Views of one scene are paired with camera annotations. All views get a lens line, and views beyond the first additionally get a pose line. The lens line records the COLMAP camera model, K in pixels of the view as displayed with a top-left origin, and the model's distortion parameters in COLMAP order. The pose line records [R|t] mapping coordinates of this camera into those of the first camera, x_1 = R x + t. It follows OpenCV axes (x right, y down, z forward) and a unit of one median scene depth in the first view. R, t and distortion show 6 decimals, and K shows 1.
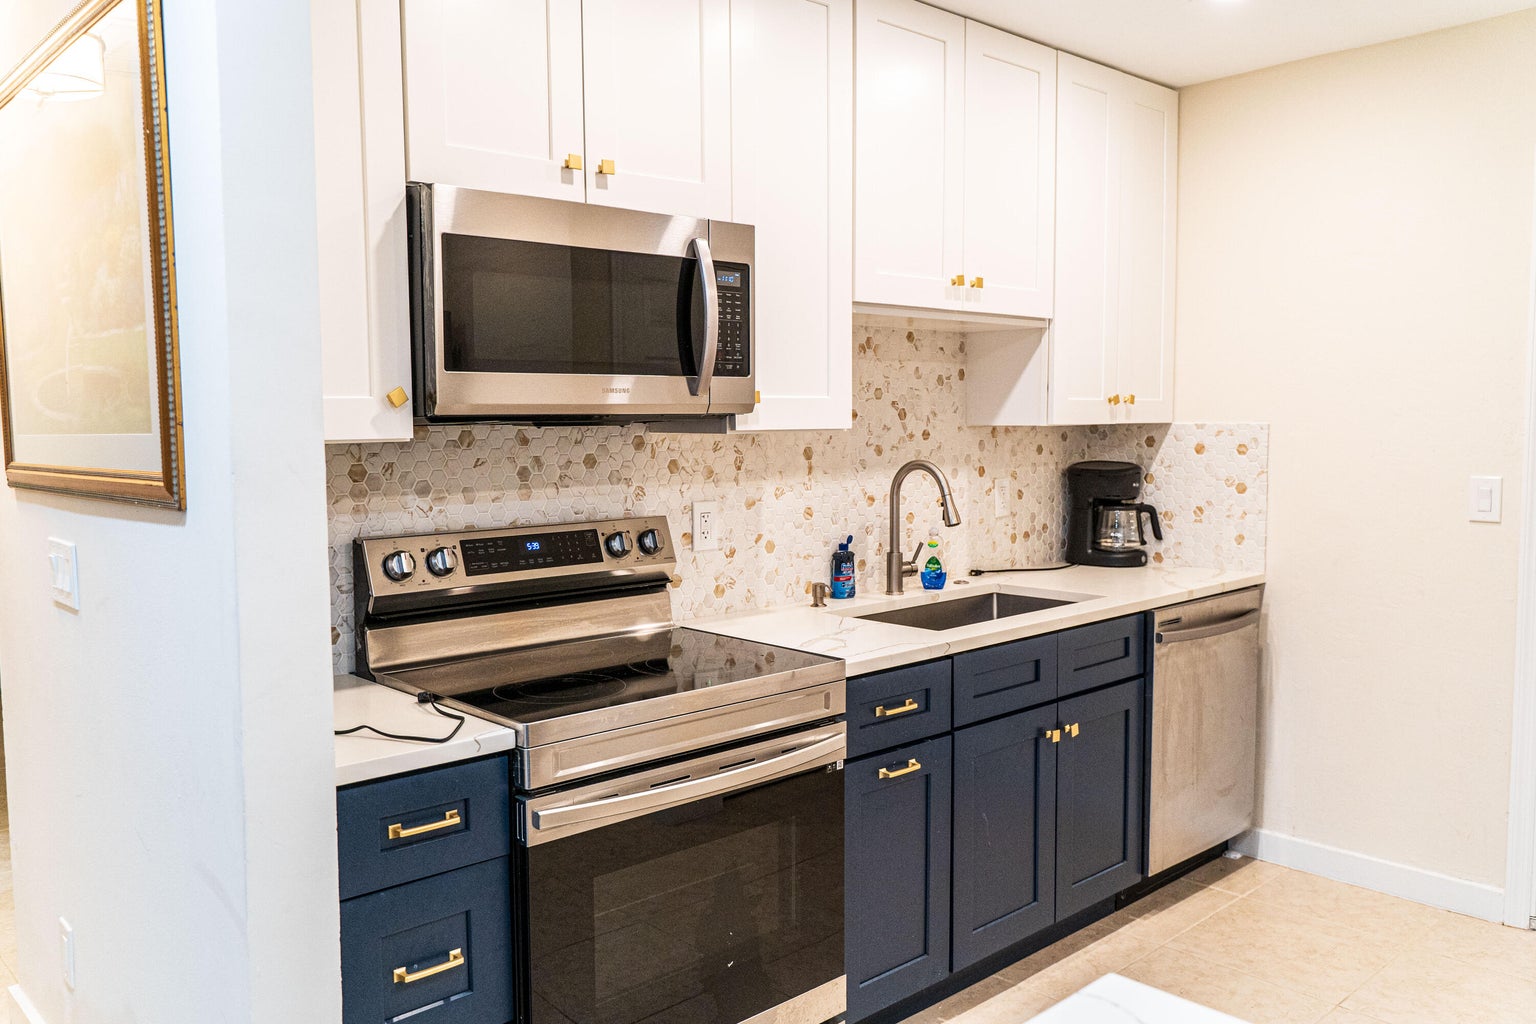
lens RADIAL K [[1222.4, 0, 779.5], [0, 1222.4, 508.0], [0, 0, 1]] dist [0.000743, -0.011111]
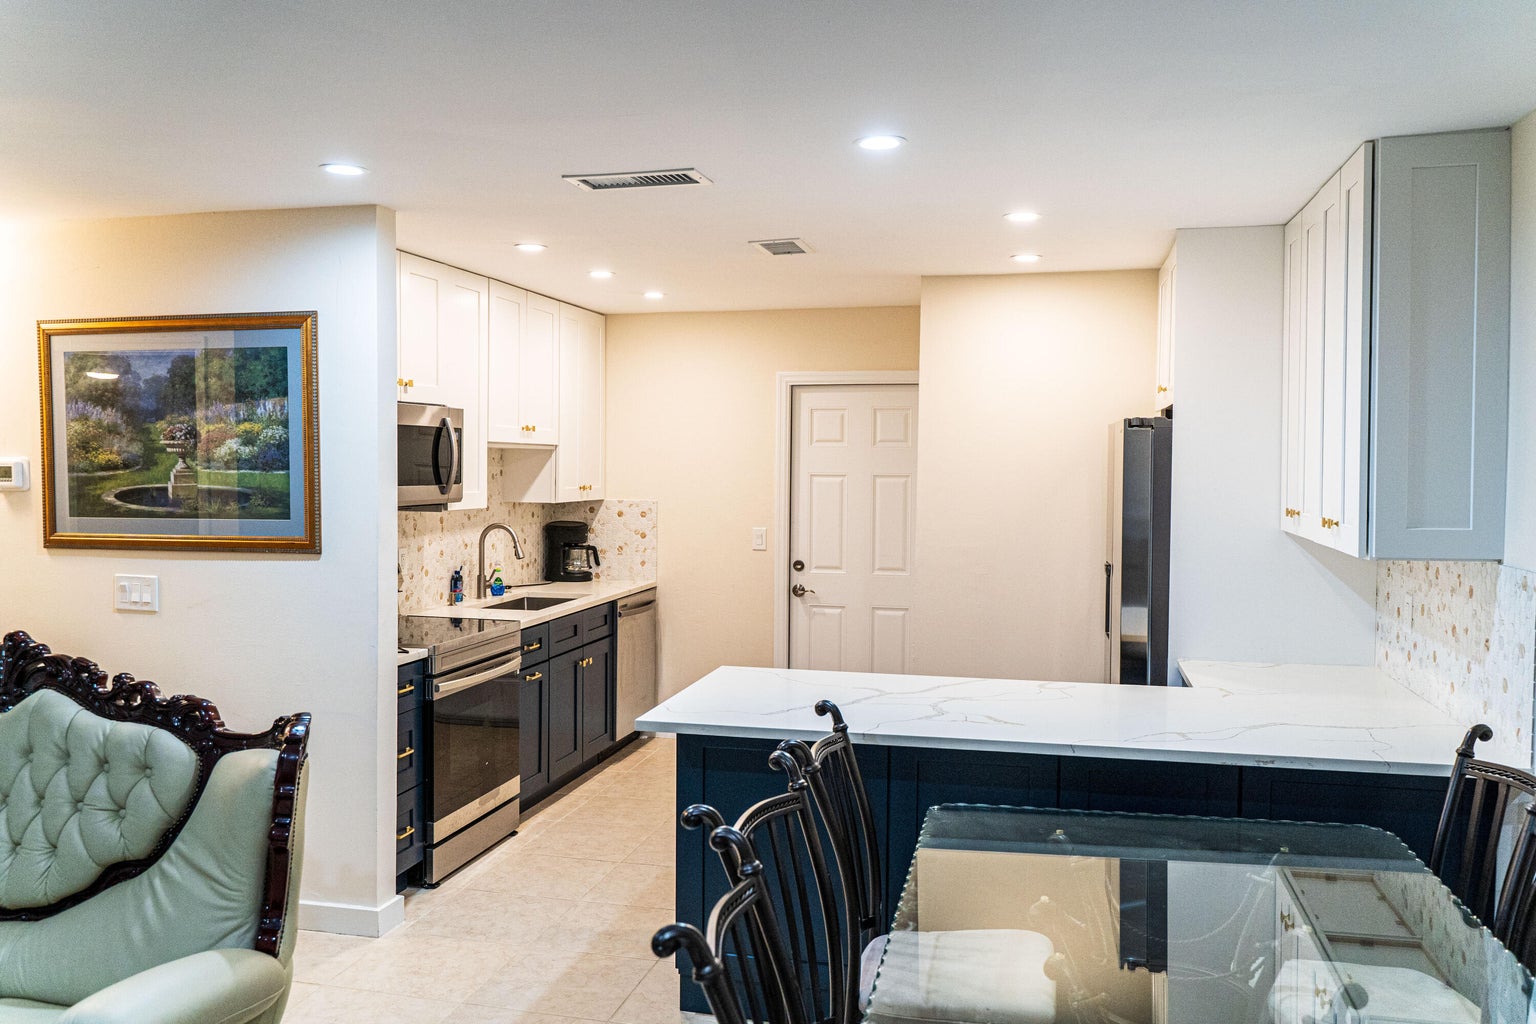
lens RADIAL K [[1274.1, 0, 765.7], [0, 1274.1, 510.9], [0, 0, 1]] dist [-0.000673, -0.000196]
pose [[0.831006, -0.006640, 0.556223, -0.591790], [0.026676, 0.999254, -0.027925, 0.005855], [-0.555623, 0.038043, 0.830564, -0.770497]]
